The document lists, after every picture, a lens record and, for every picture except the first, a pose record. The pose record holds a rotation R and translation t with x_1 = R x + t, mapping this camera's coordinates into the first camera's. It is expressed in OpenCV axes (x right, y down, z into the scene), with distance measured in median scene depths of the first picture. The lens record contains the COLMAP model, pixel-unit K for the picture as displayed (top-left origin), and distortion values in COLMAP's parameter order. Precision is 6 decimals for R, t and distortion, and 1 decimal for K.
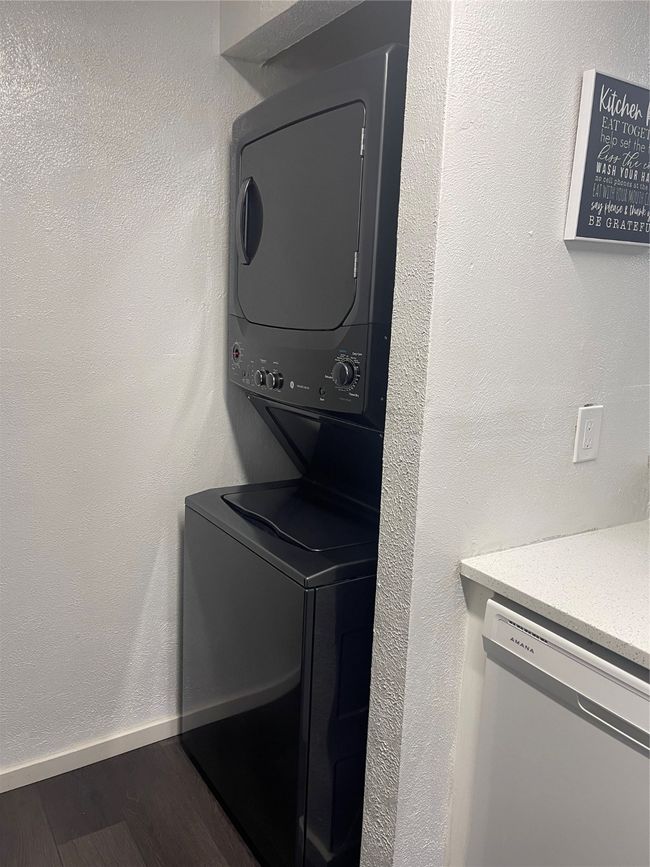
lens RADIAL K [[661.5, 0, 321.1], [0, 661.5, 429.0], [0, 0, 1]] dist [0.061548, -0.081094]
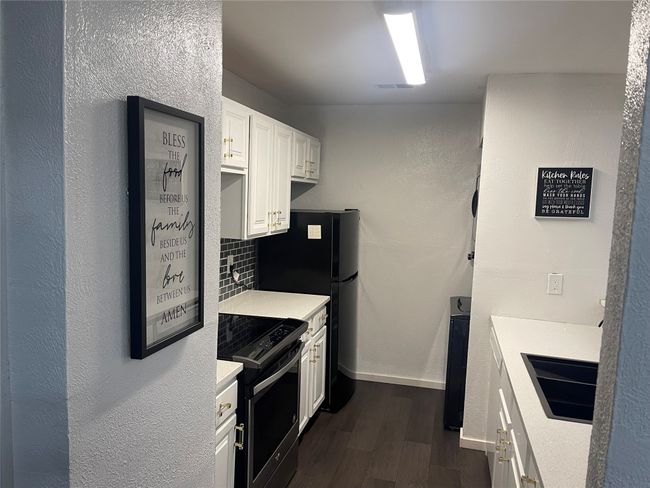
lens RADIAL K [[496.0, 0, 321.9], [0, 496.0, 245.1], [0, 0, 1]] dist [0.061548, -0.081094]
pose [[0.678045, 0.059697, -0.732592, 1.384485], [-0.150173, 0.986923, -0.058570, 0.125983], [0.719515, 0.149729, 0.678144, -1.240605]]
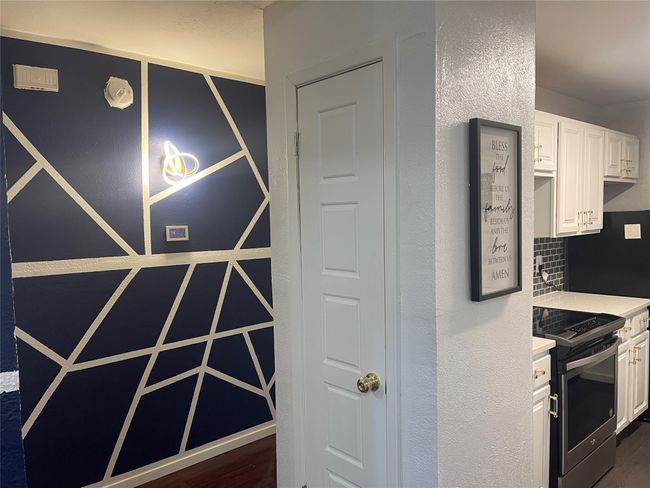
lens RADIAL K [[496.0, 0, 325.9], [0, 496.0, 248.3], [0, 0, 1]] dist [0.061548, -0.081094]
pose [[0.169686, 0.024660, -0.985190, 1.691272], [-0.159101, 0.987259, -0.002691, 0.251988], [0.972571, 0.157201, 0.171447, -1.446357]]
